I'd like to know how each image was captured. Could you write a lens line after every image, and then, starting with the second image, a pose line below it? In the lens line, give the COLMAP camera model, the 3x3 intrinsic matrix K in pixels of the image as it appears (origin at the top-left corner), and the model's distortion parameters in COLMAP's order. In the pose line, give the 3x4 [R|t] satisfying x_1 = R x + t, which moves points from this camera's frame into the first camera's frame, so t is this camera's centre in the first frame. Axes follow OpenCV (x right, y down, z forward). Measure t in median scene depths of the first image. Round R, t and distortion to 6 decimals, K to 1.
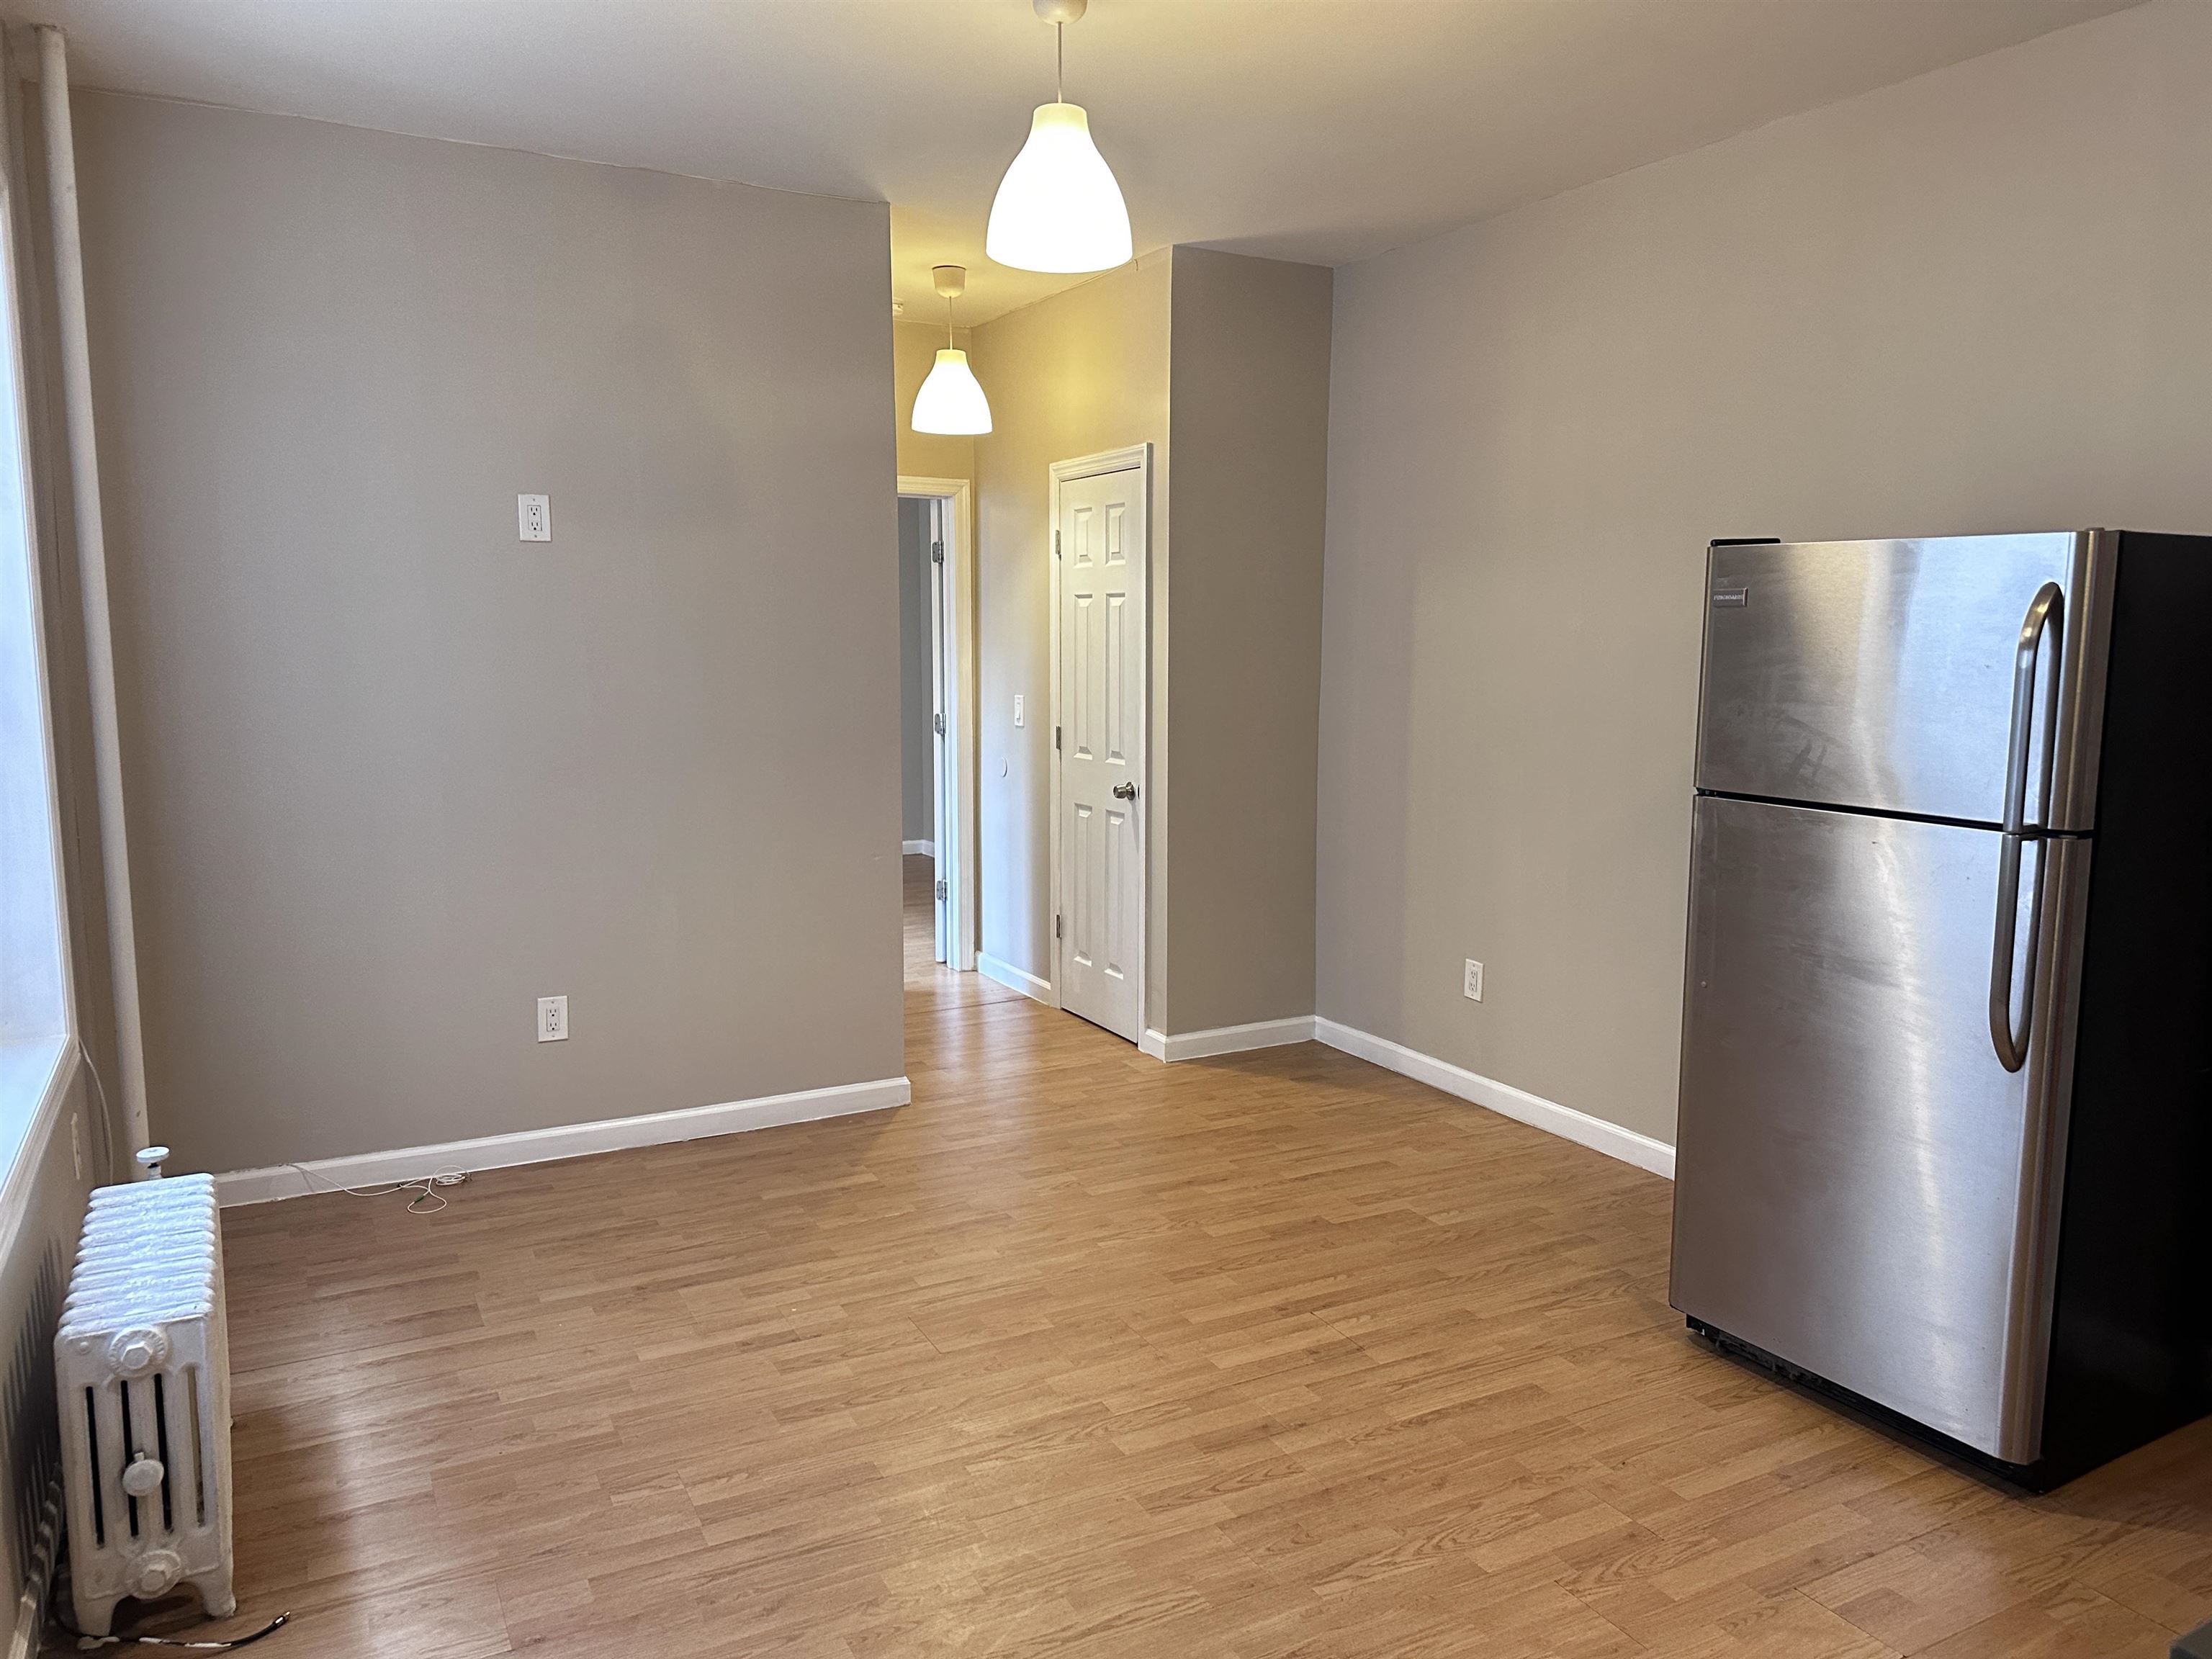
lens RADIAL K [[1558.5, 0, 1110.3], [0, 1558.5, 834.6], [0, 0, 1]] dist [0.066334, -0.080358]
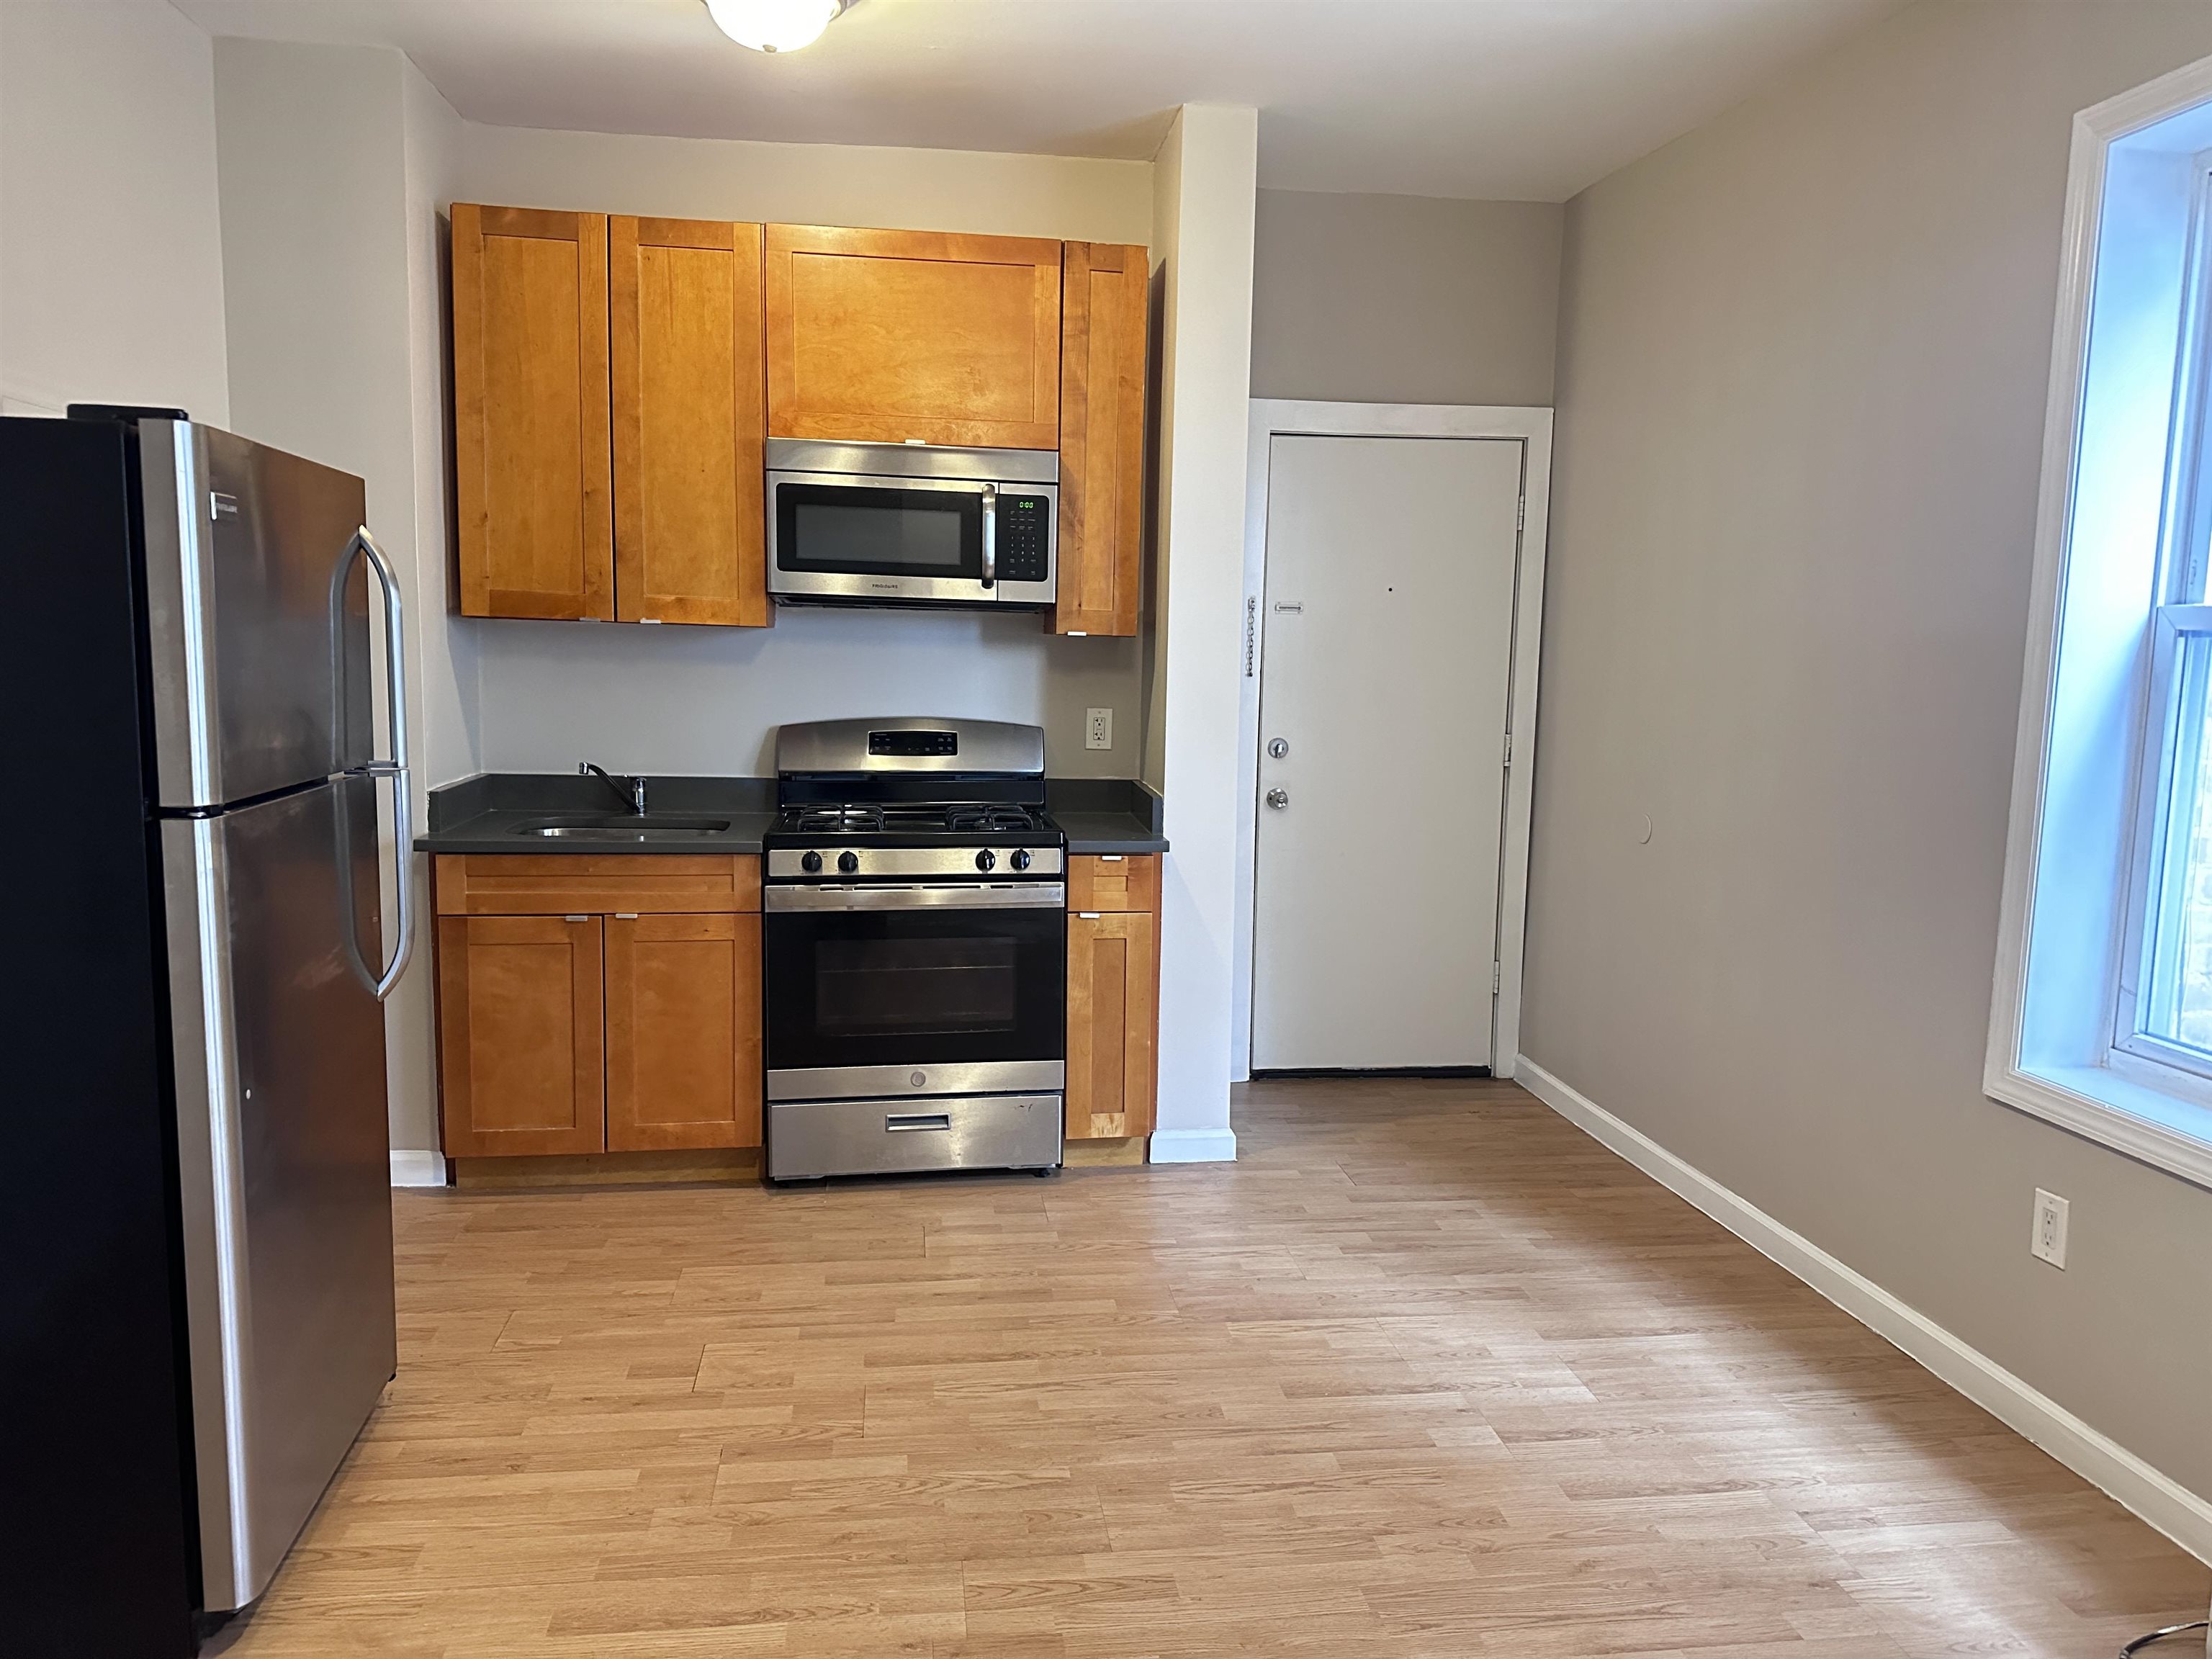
lens RADIAL K [[1558.5, 0, 1104.0], [0, 1558.5, 831.8], [0, 0, 1]] dist [0.066334, -0.080358]
pose [[-0.935905, -0.064040, 0.346383, -0.231177], [0.023989, 0.969465, 0.244052, -0.207236], [-0.351435, 0.236719, -0.905791, 1.803177]]
